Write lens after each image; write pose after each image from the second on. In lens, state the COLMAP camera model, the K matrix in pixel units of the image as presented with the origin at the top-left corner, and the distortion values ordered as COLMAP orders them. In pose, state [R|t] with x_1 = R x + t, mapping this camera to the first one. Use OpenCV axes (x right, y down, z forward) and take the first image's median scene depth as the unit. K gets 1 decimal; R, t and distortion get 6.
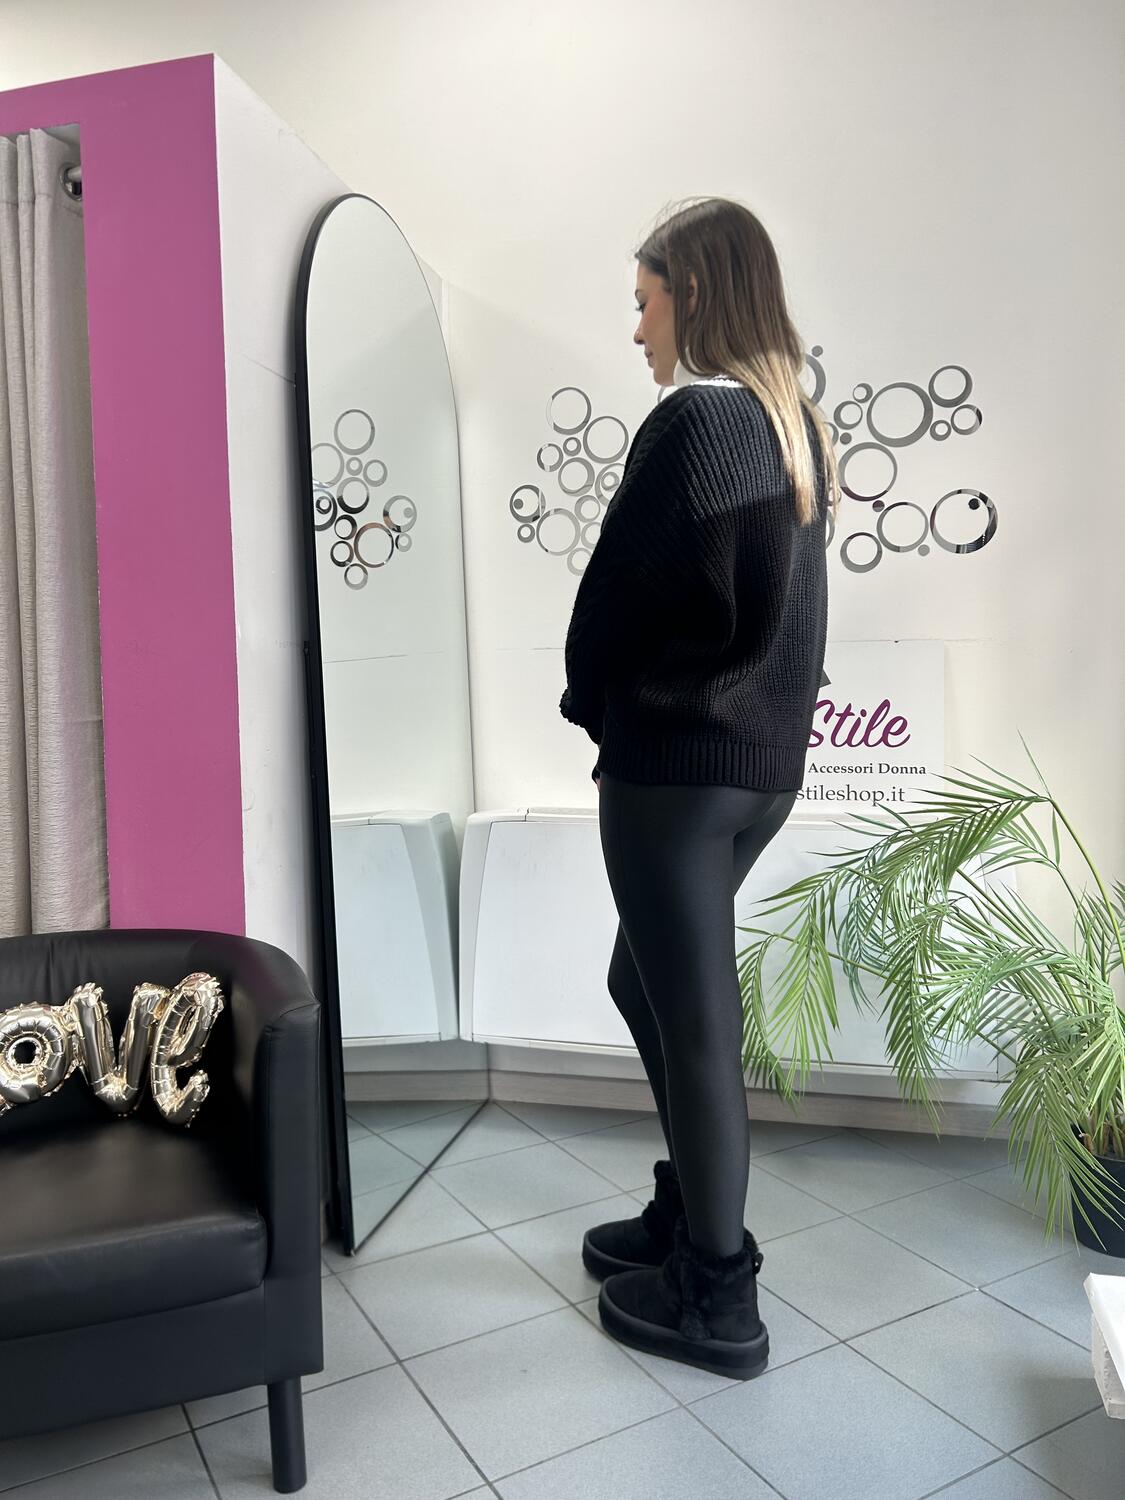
lens RADIAL K [[1197.5, 0, 561.3], [0, 1197.5, 755.1], [0, 0, 1]] dist [0.006998, -0.023658]
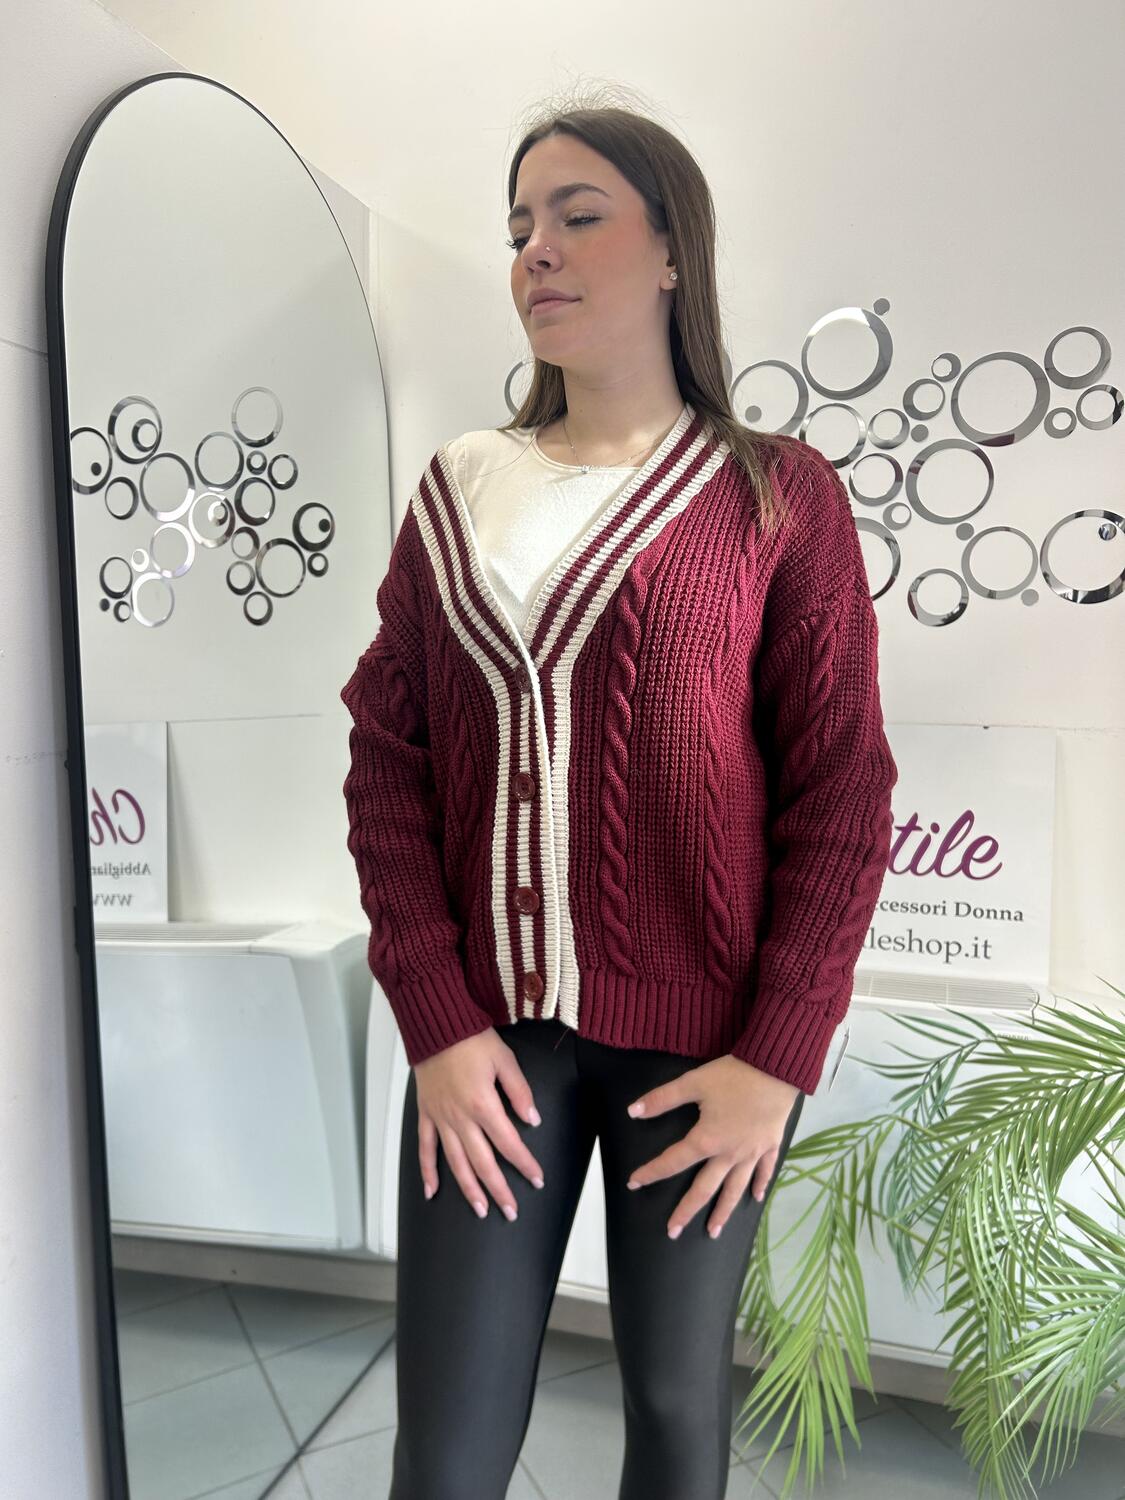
lens RADIAL K [[1211.1, 0, 565.5], [0, 1211.1, 745.0], [0, 0, 1]] dist [-0.009101, 0.002945]
pose [[0.997351, 0.022031, -0.069320, 0.086886], [-0.020386, 0.999496, 0.024349, -0.098409], [0.069821, -0.022871, 0.997297, 0.288616]]
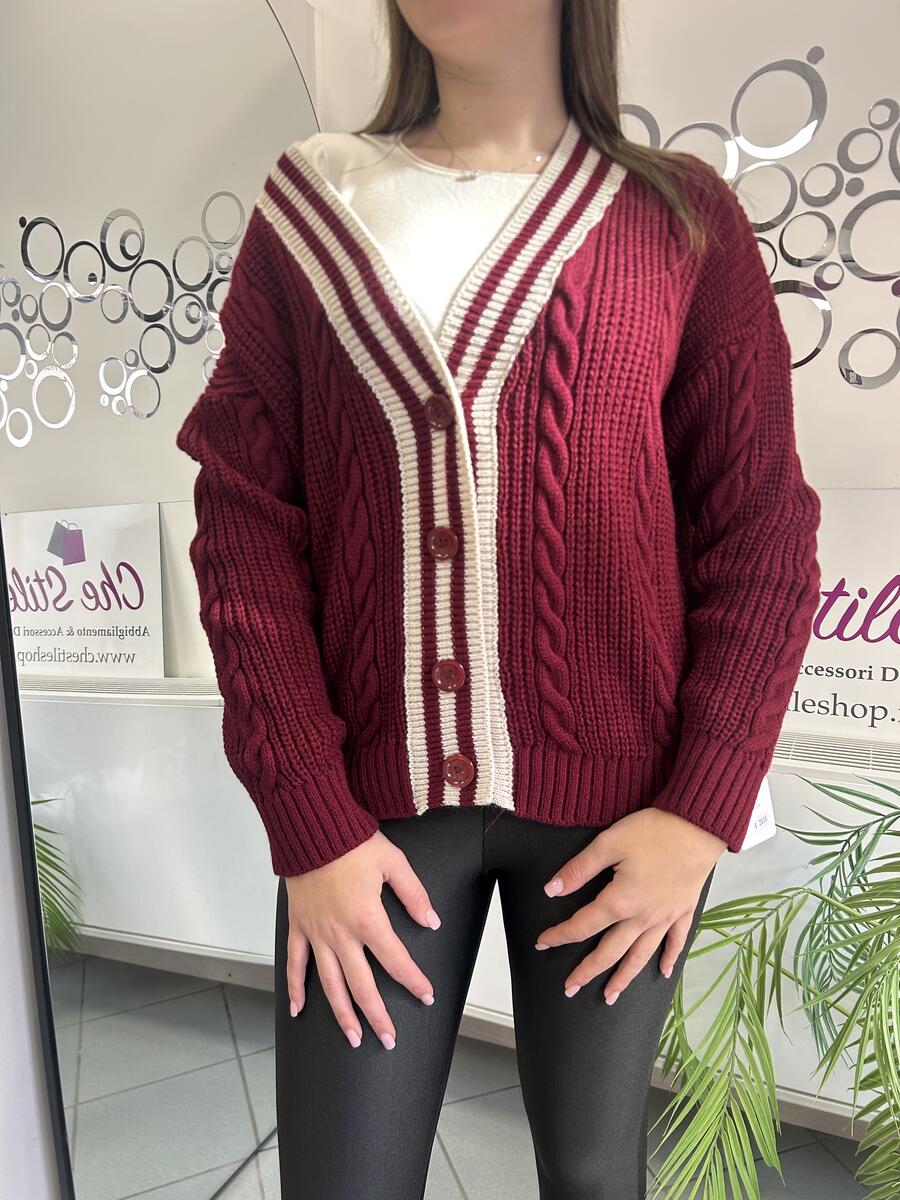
lens RADIAL K [[959.8, 0, 444.9], [0, 959.8, 605.2], [0, 0, 1]] dist [-0.000051, -0.008870]
pose [[0.981235, 0.026058, -0.191047, 0.122829], [-0.007321, 0.995146, 0.098135, -0.083064], [0.192677, -0.094895, 0.976663, 0.415080]]
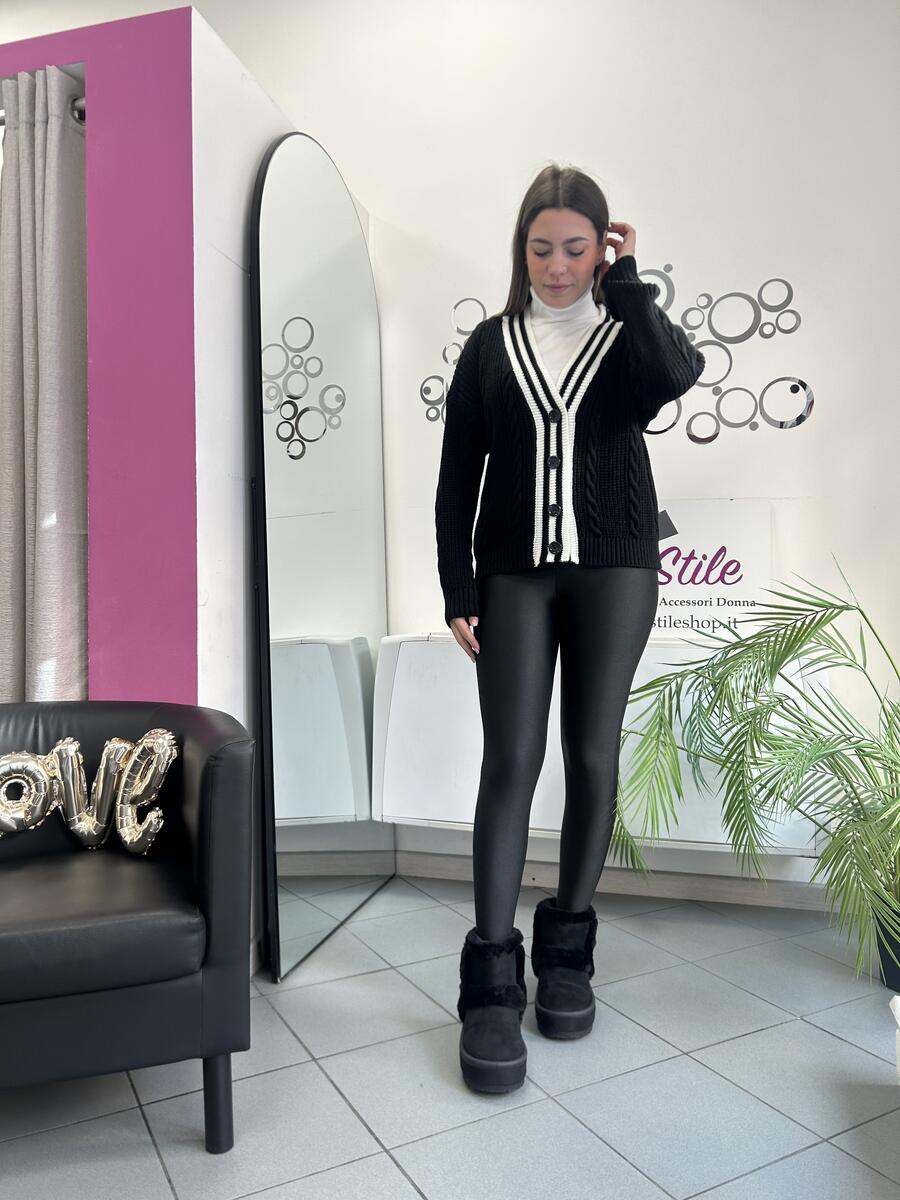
lens RADIAL K [[959.8, 0, 444.9], [0, 959.8, 605.2], [0, 0, 1]] dist [-0.000051, -0.008870]
pose [[0.999735, 0.014957, -0.017499, 0.003750], [-0.015785, 0.998714, -0.048185, 0.067108], [0.016756, 0.048448, 0.998685, 0.014271]]
